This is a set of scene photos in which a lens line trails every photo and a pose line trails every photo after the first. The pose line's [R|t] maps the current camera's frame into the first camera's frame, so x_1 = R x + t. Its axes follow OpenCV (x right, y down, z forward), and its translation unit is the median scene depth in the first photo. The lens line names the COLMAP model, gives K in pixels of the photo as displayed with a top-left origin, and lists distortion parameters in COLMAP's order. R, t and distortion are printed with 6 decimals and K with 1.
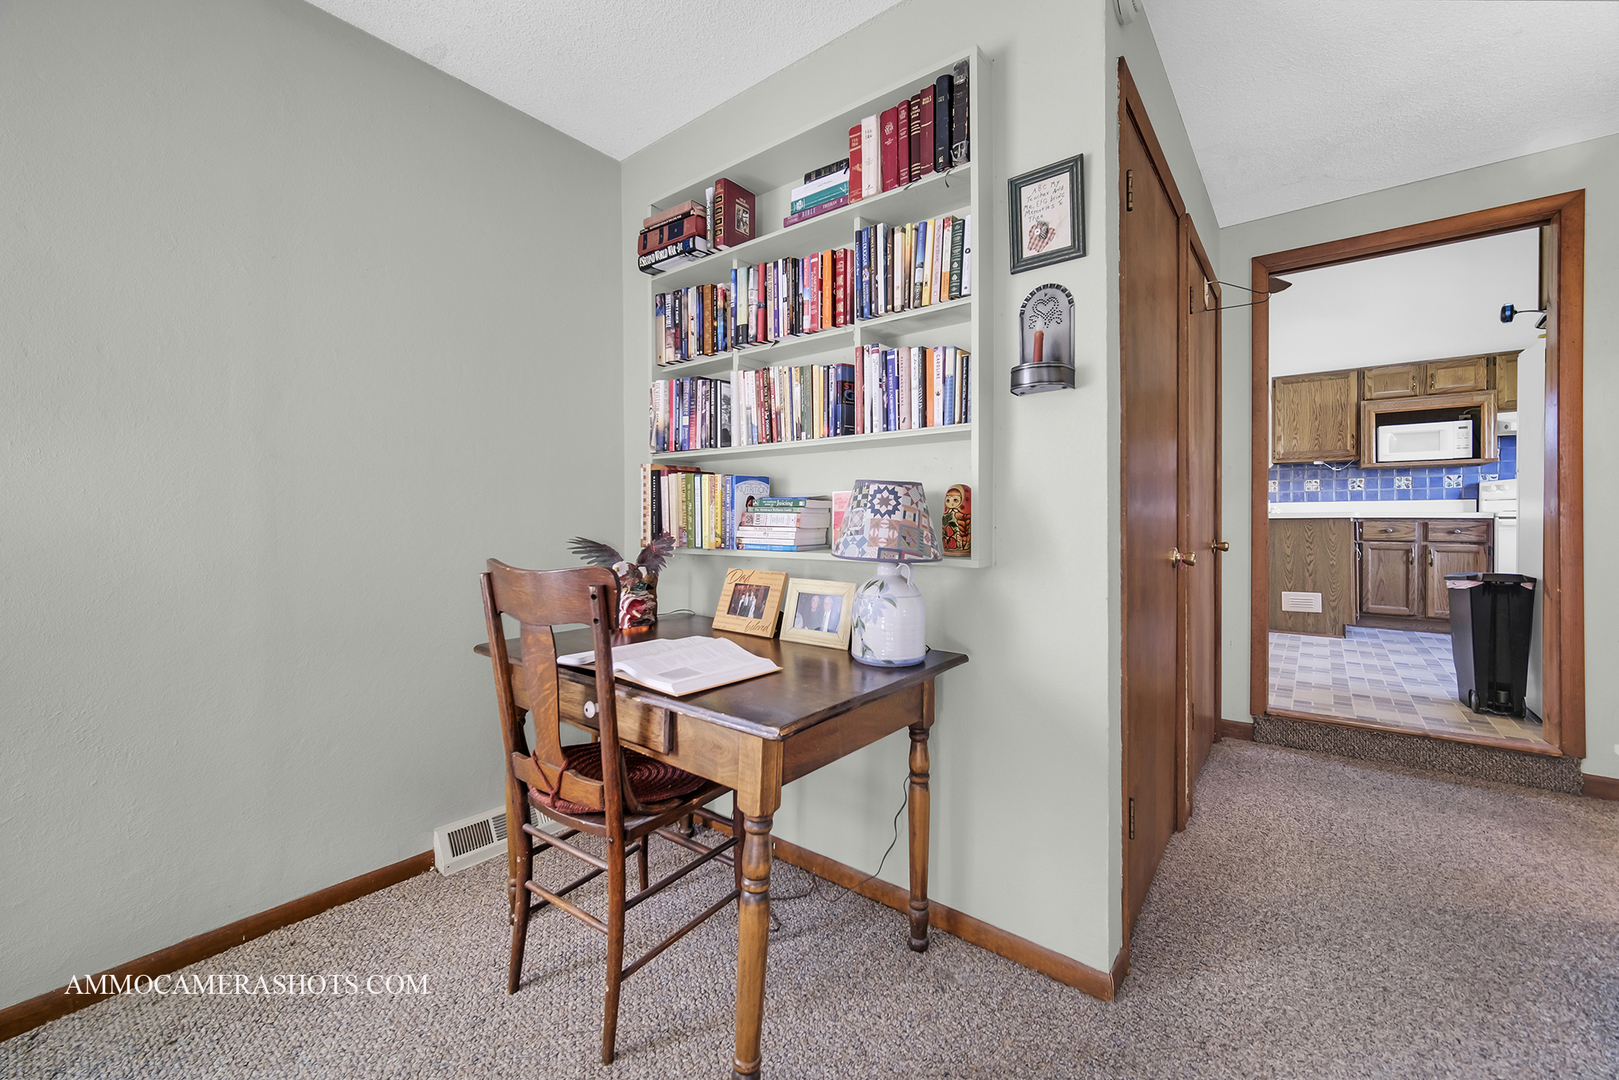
lens RADIAL K [[645.4, 0, 830.9], [0, 645.4, 521.0], [0, 0, 1]] dist [-0.000874, -0.000200]
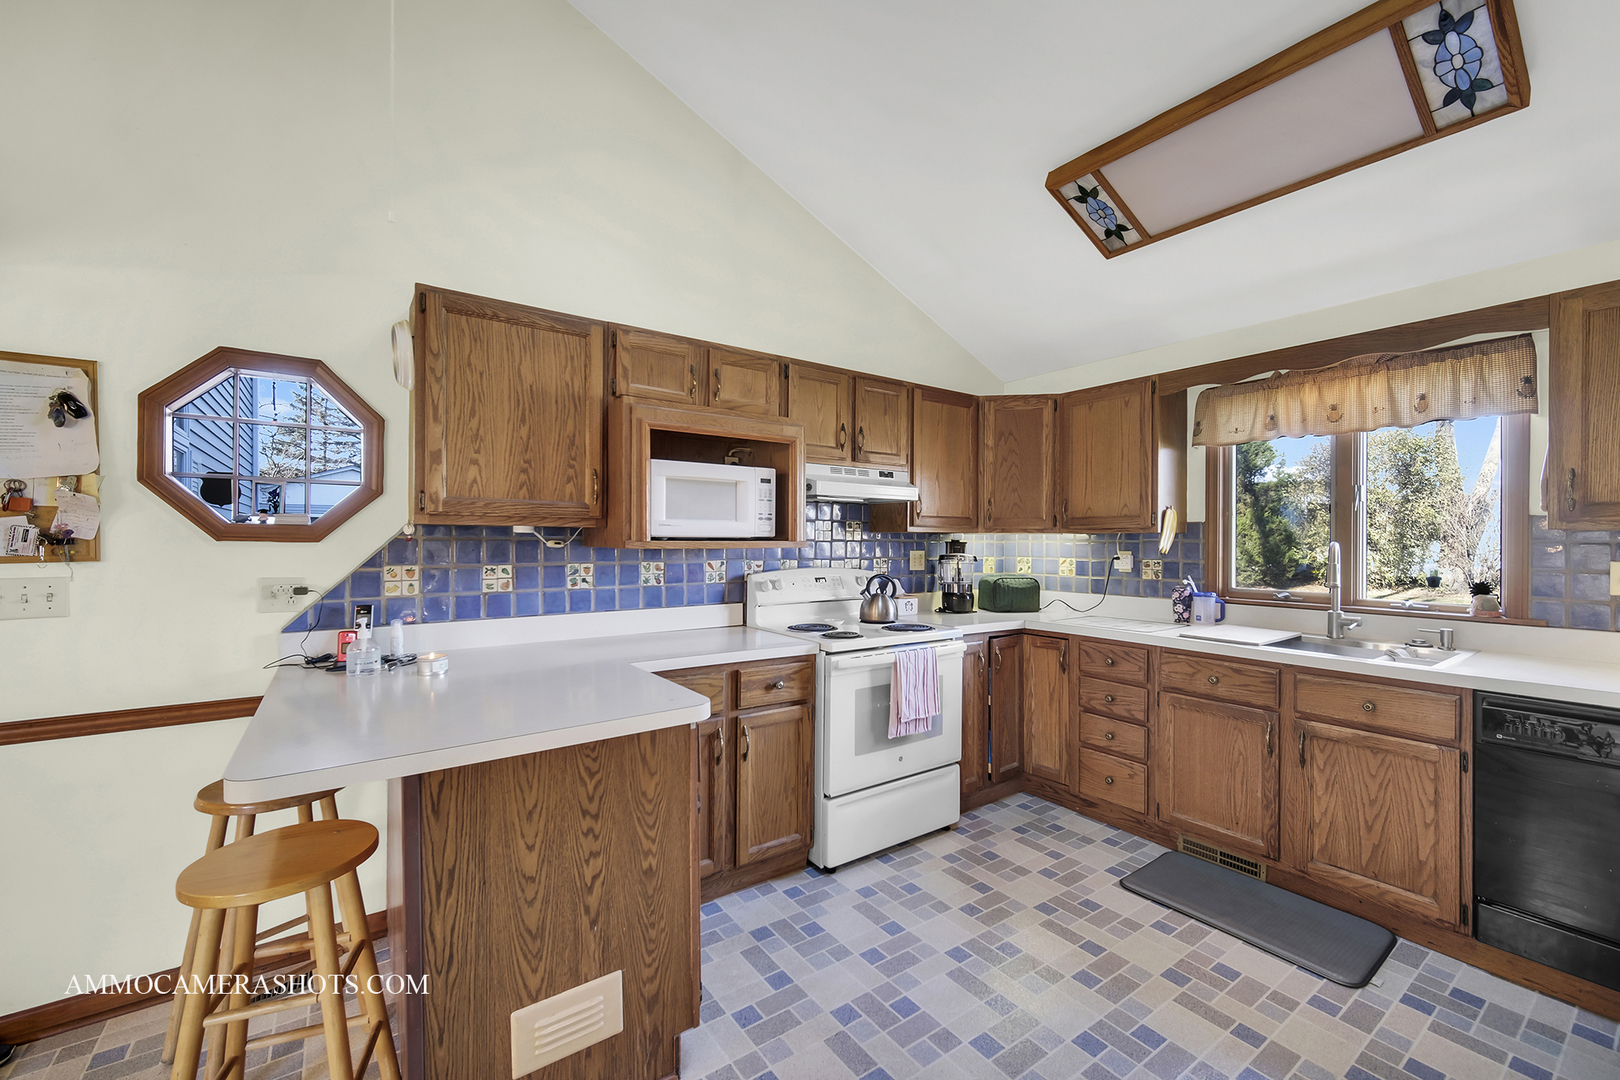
lens RADIAL K [[645.8, 0, 805.6], [0, 645.8, 541.0], [0, 0, 1]] dist [-0.000874, -0.000200]
pose [[0.304806, 0.003586, 0.952408, 0.451687], [-0.000233, 0.999993, -0.003690, -0.087318], [-0.952414, 0.000903, 0.304805, 0.756811]]
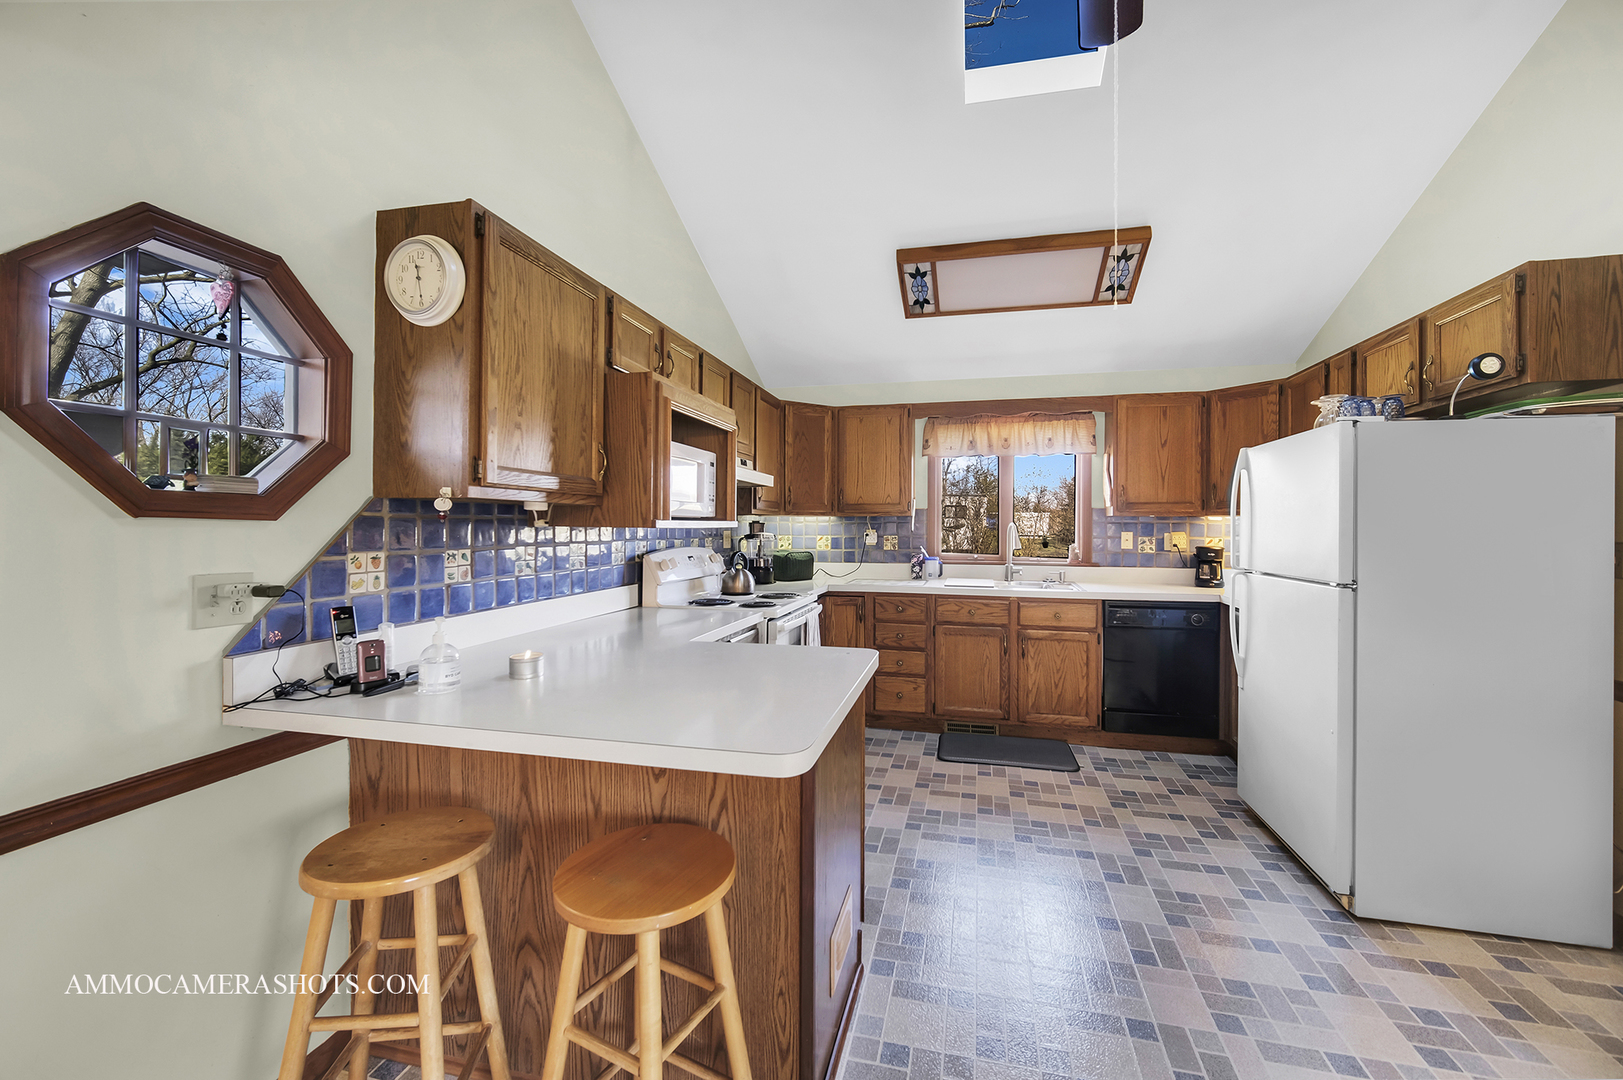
lens RADIAL K [[647.0, 0, 804.8], [0, 647.0, 522.9], [0, 0, 1]] dist [-0.000874, -0.000200]
pose [[-0.386633, 0.005113, 0.922219, 0.397240], [0.002666, 0.999987, -0.004427, -0.084915], [-0.922230, 0.000747, -0.386642, 1.074997]]
